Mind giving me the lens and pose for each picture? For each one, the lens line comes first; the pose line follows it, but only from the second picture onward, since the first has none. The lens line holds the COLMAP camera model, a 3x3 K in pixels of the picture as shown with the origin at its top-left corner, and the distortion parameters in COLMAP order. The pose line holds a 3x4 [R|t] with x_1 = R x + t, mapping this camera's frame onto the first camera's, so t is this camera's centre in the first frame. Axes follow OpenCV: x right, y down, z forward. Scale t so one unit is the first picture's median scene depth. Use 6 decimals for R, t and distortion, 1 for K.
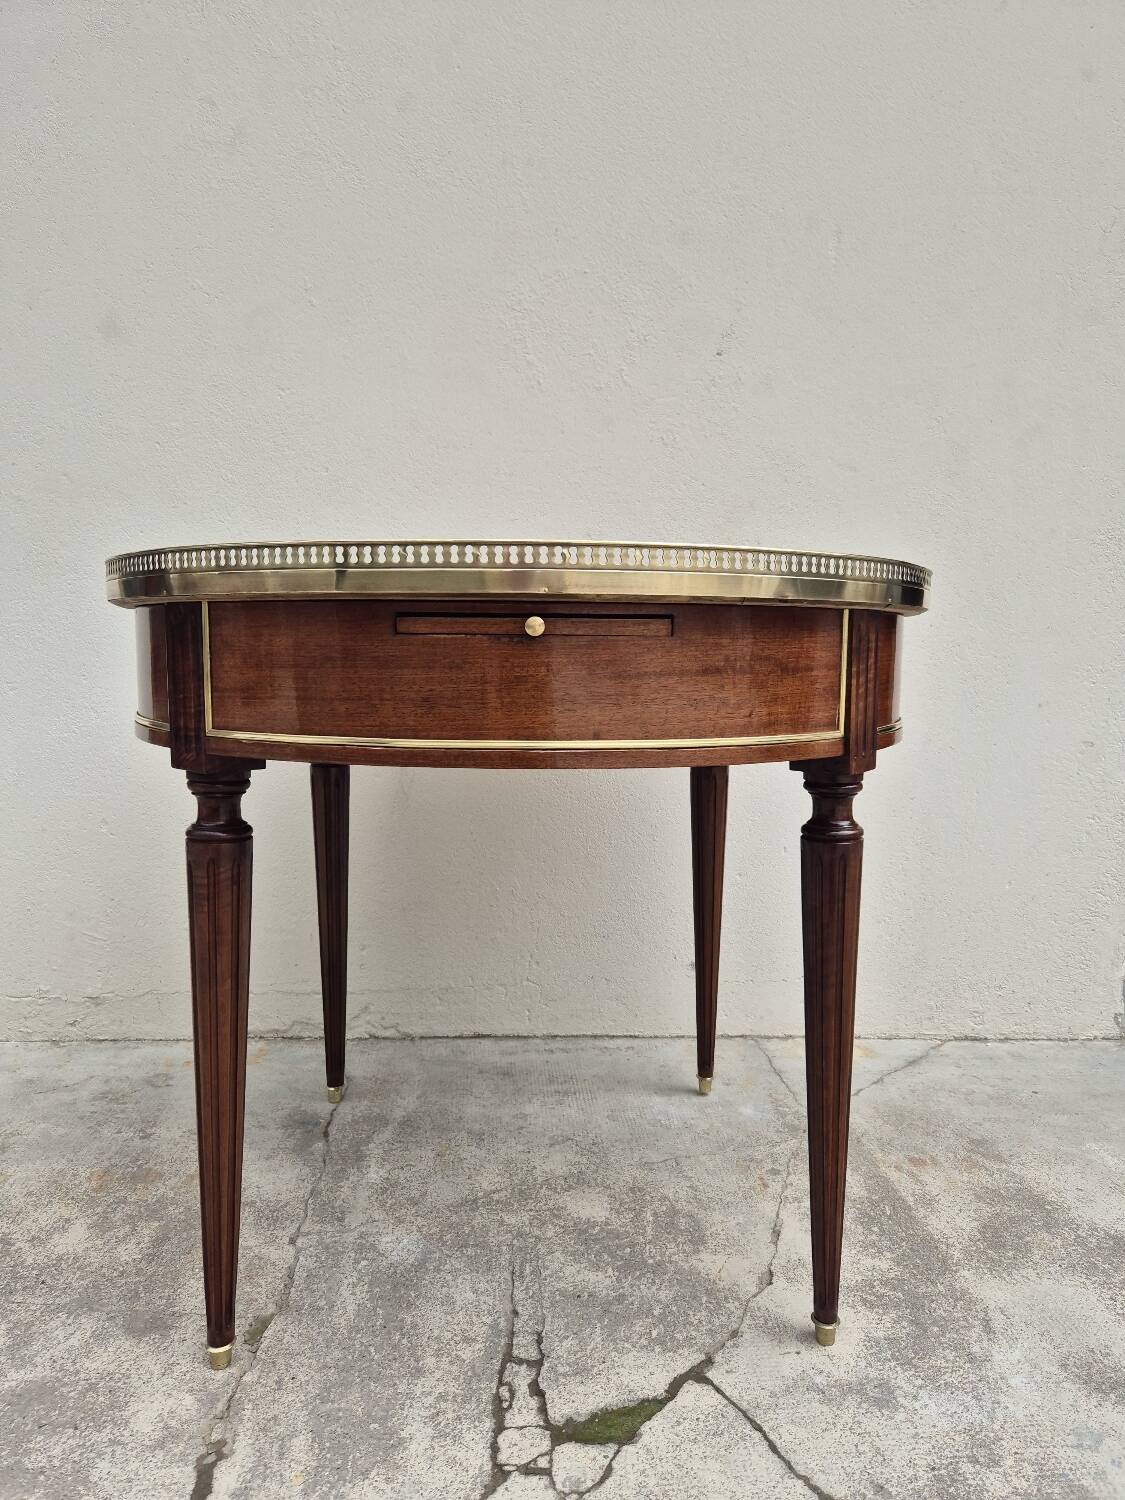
lens RADIAL K [[1009.6, 0, 565.4], [0, 1009.6, 751.7], [0, 0, 1]] dist [0.071582, -0.059555]
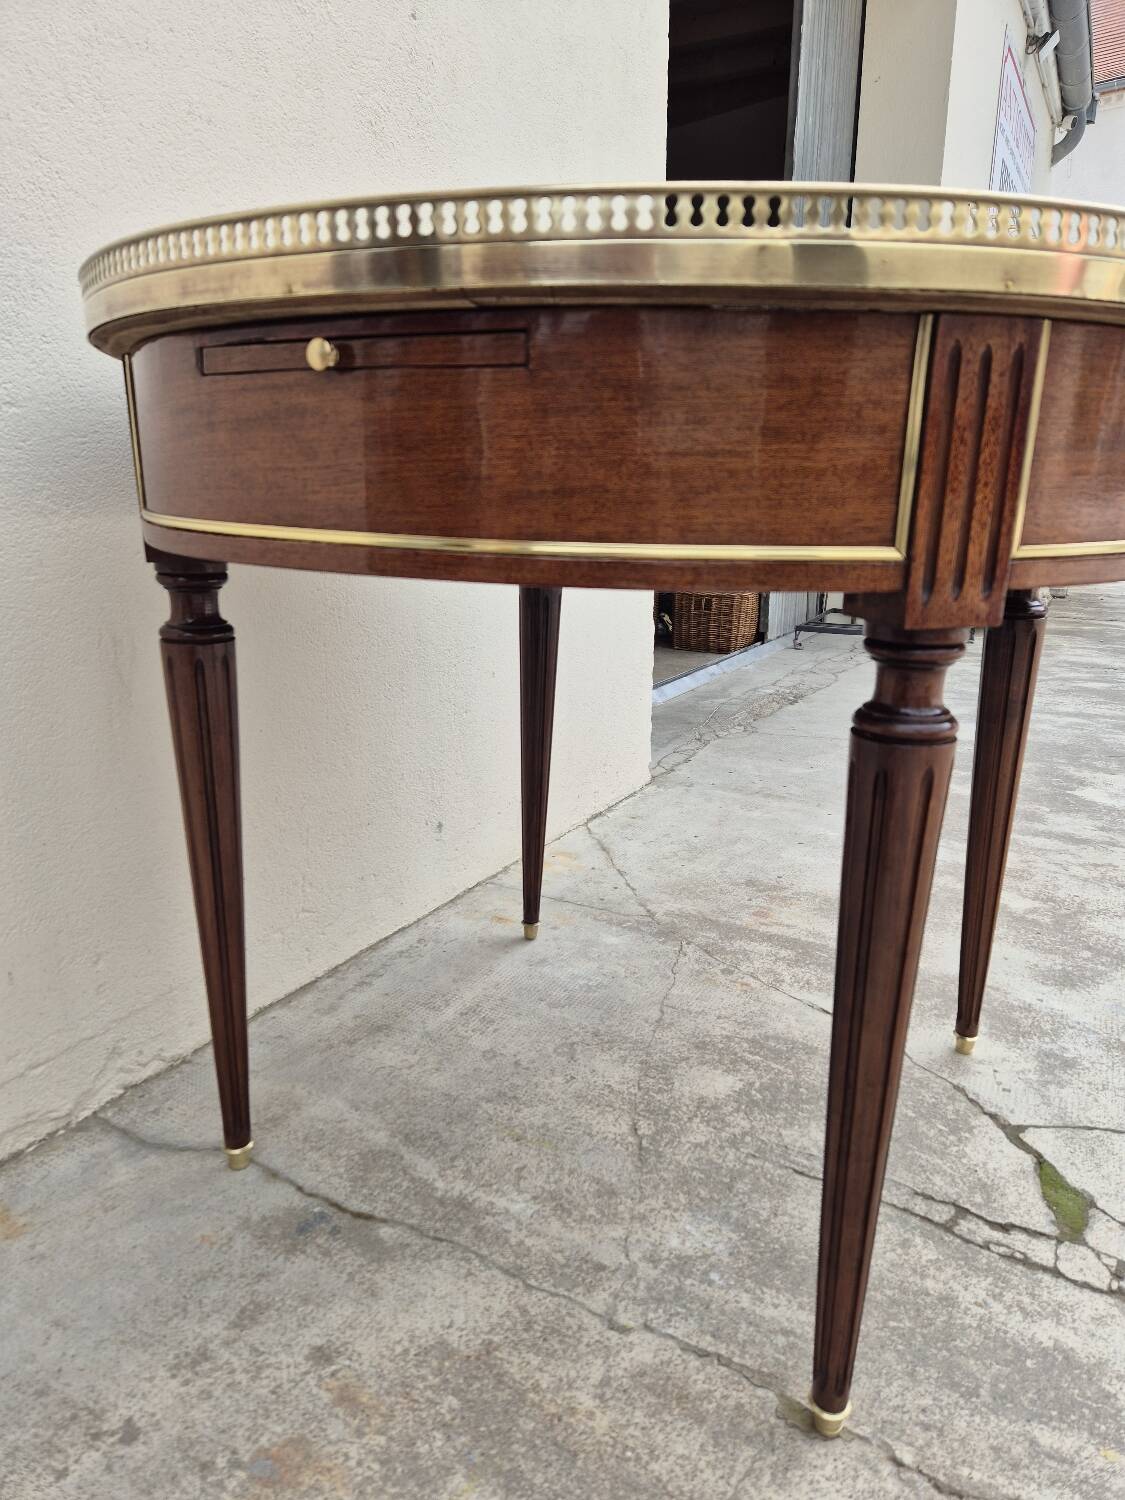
lens RADIAL K [[1002.7, 0, 571.0], [0, 1002.7, 759.3], [0, 0, 1]] dist [0.077208, -0.059415]
pose [[0.535079, -0.235939, 0.811186, -0.779287], [0.076450, 0.969792, 0.231642, -0.051424], [-0.841336, -0.061932, 0.536953, 0.718726]]
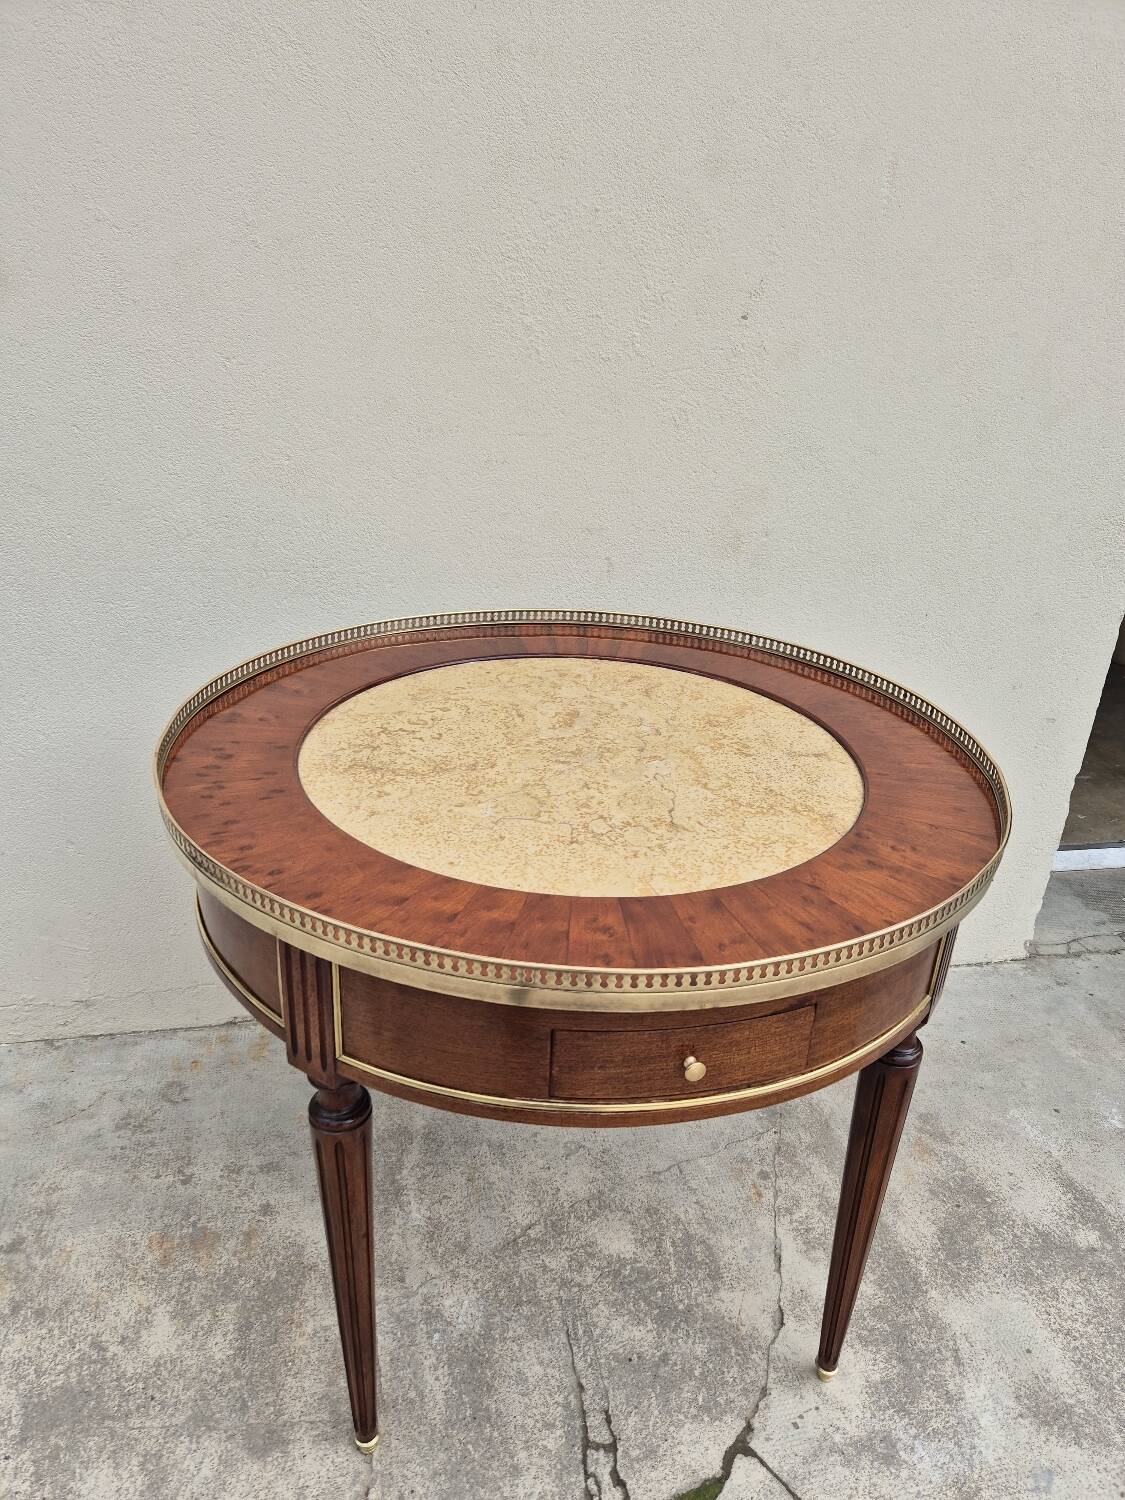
lens RADIAL K [[1003.0, 0, 561.7], [0, 1003.0, 766.3], [0, 0, 1]] dist [0.079166, -0.066474]
pose [[0.990336, -0.029315, 0.135555, -0.196292], [-0.018626, 0.940438, 0.339455, -0.489071], [-0.137432, -0.338699, 0.930804, 0.141979]]
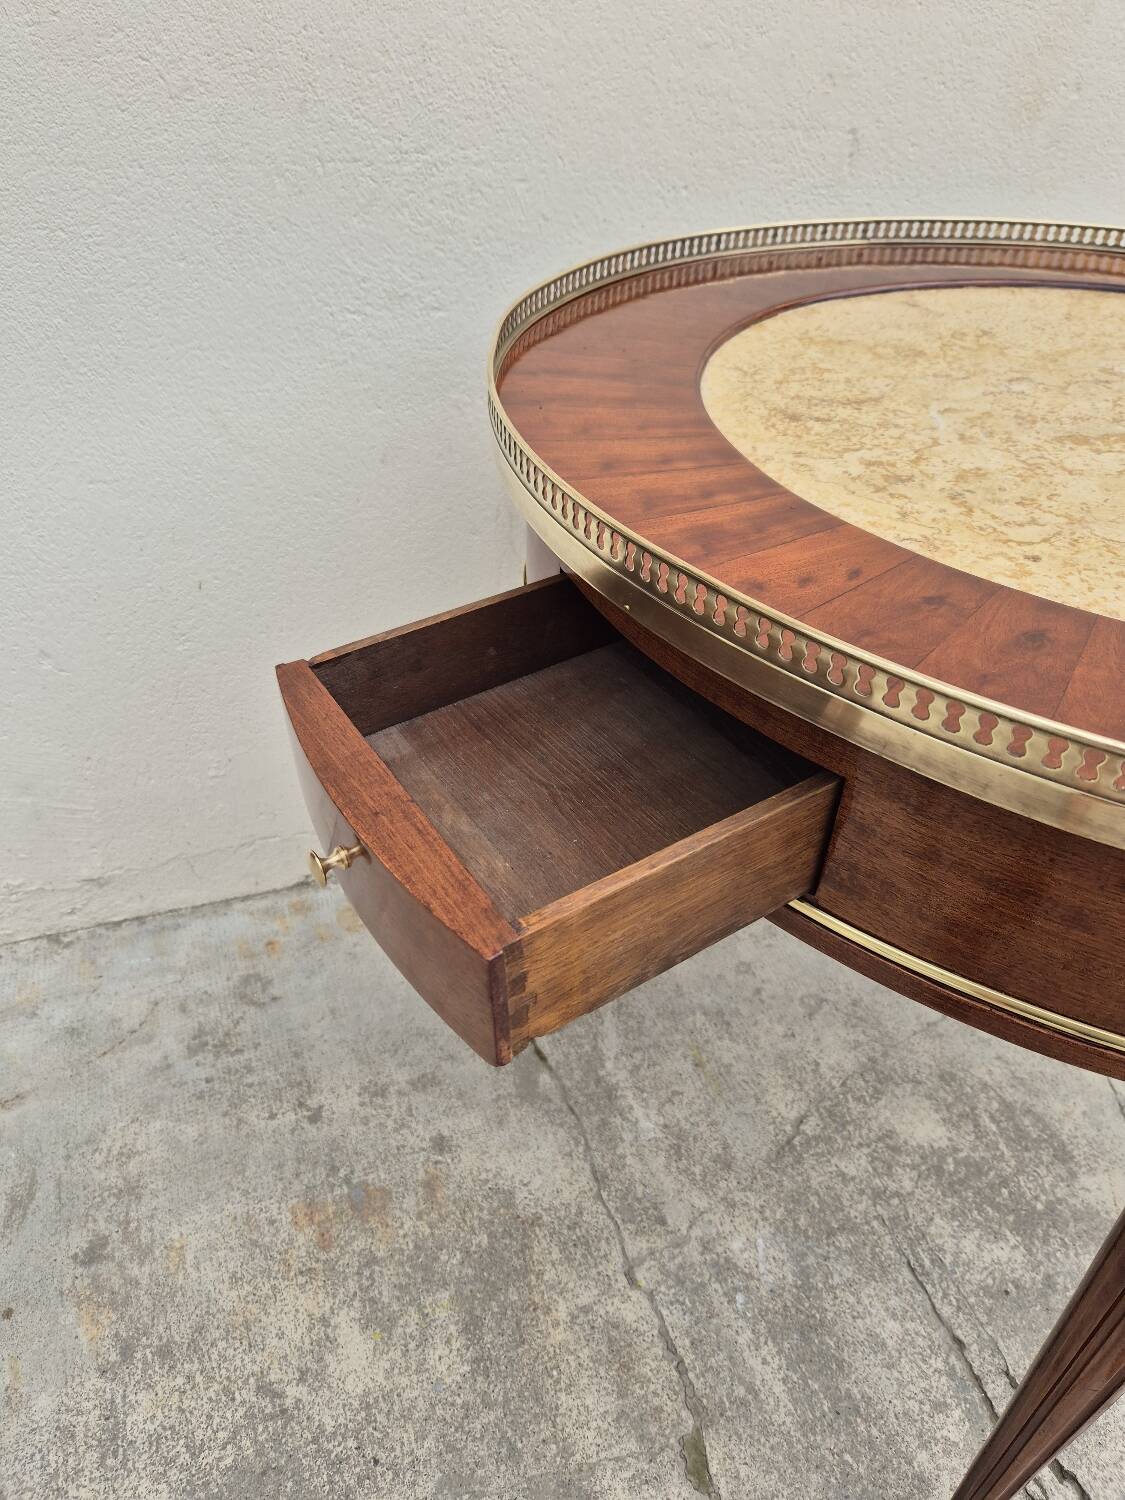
lens RADIAL K [[1014.9, 0, 564.5], [0, 1014.9, 750.1], [0, 0, 1]] dist [0.063041, -0.058572]
pose [[0.963502, -0.148843, 0.222509, -0.452345], [0.009397, 0.849473, 0.527548, -0.304721], [-0.267537, -0.506203, 0.819867, 0.595909]]
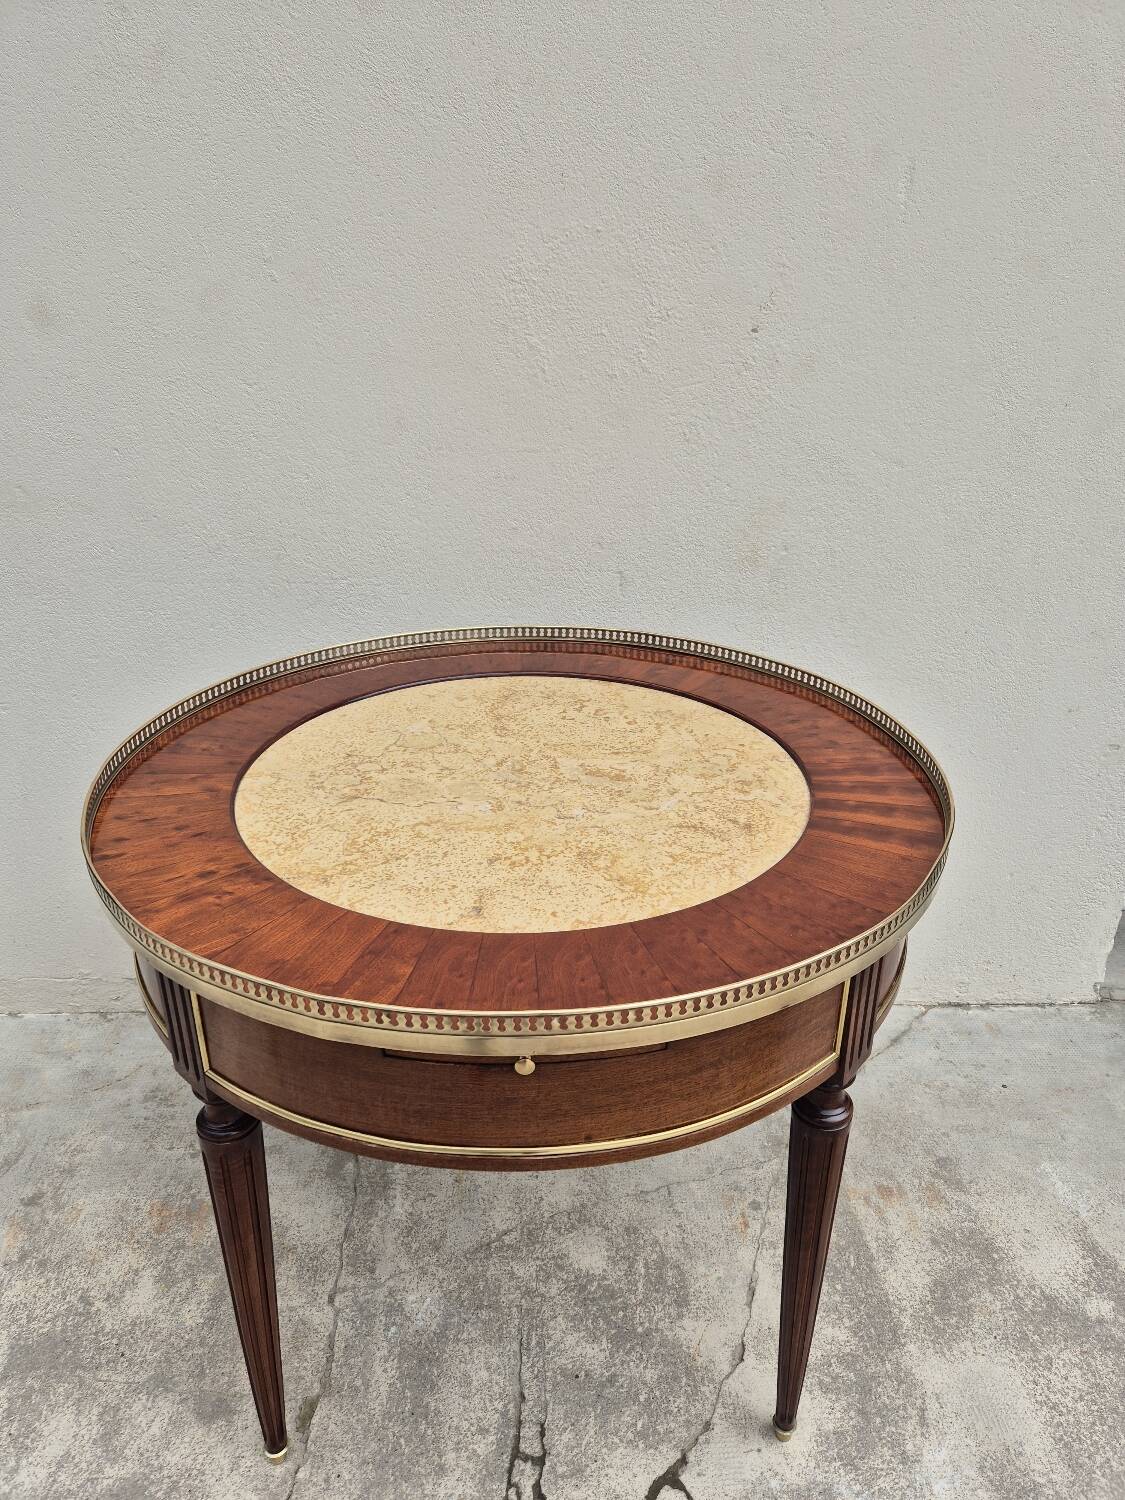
lens RADIAL K [[1005.9, 0, 567.8], [0, 1005.9, 758.0], [0, 0, 1]] dist [0.072815, -0.061206]
pose [[0.999818, 0.006351, -0.017970, 0.018601], [-0.000133, 0.945144, 0.326655, -0.500112], [0.019059, -0.326593, 0.944973, 0.118926]]
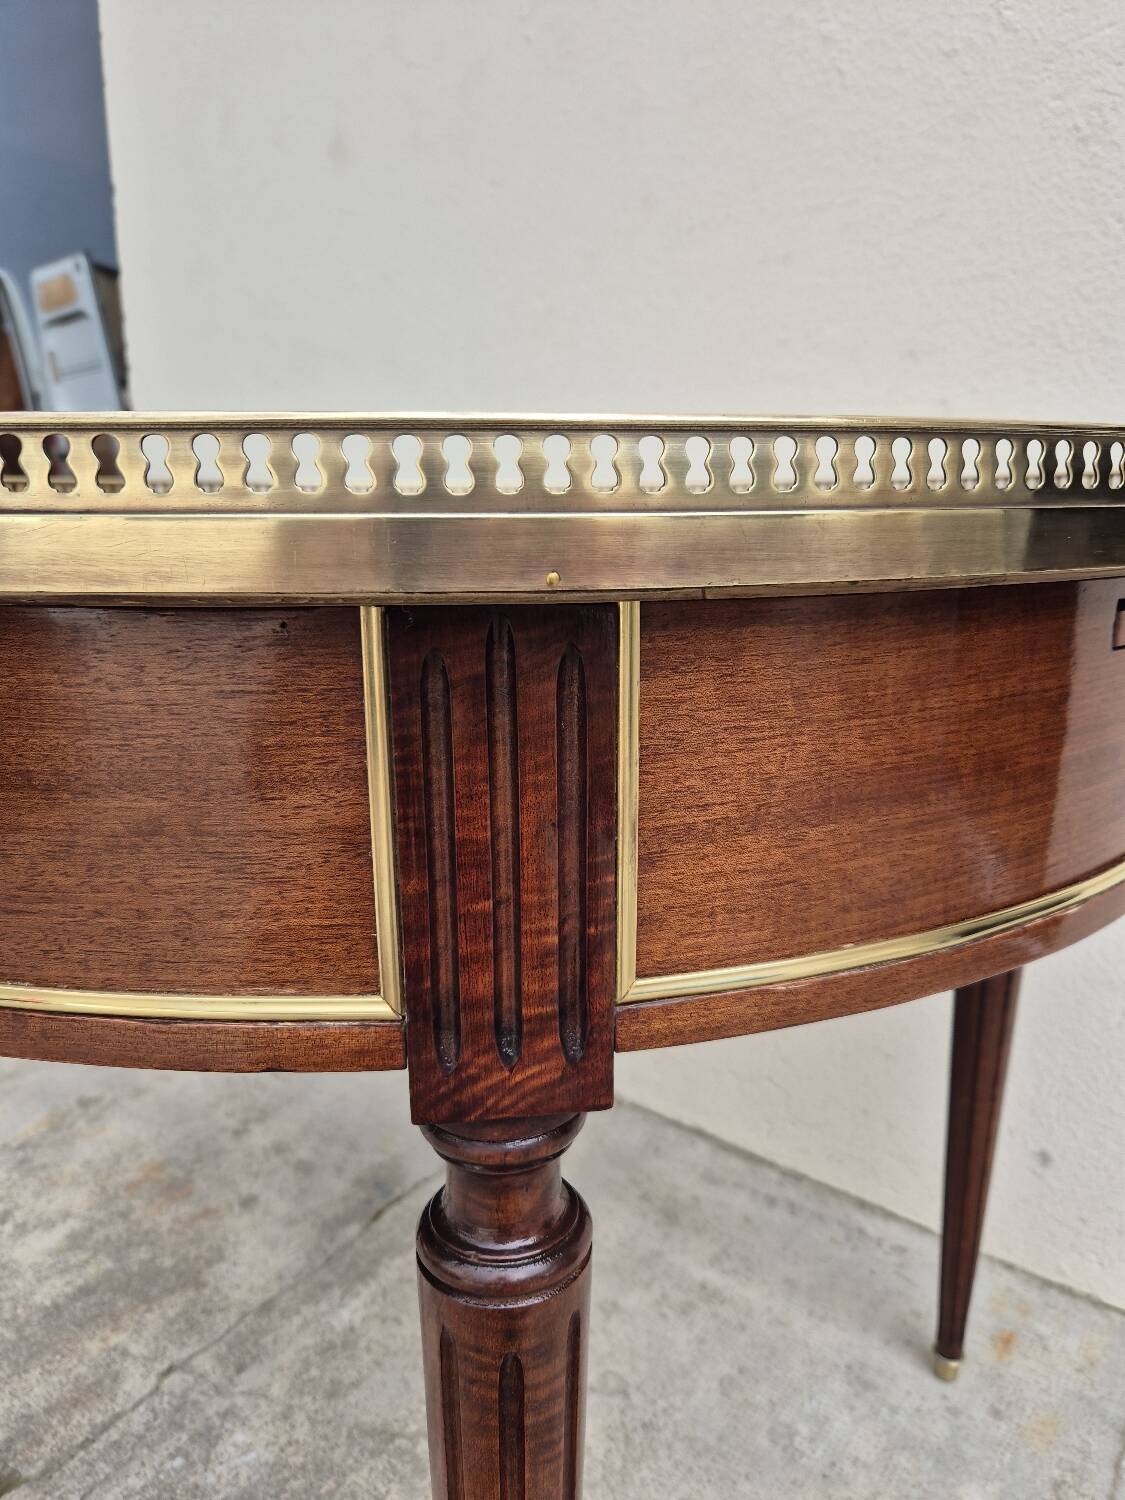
lens RADIAL K [[1033.5, 0, 572.7], [0, 1033.5, 764.1], [0, 0, 1]] dist [0.033201, -0.038448]
pose [[0.756176, 0.145974, -0.637879, 0.413012], [-0.053657, 0.985350, 0.161882, -0.119964], [0.652164, -0.088185, 0.752931, 0.681764]]
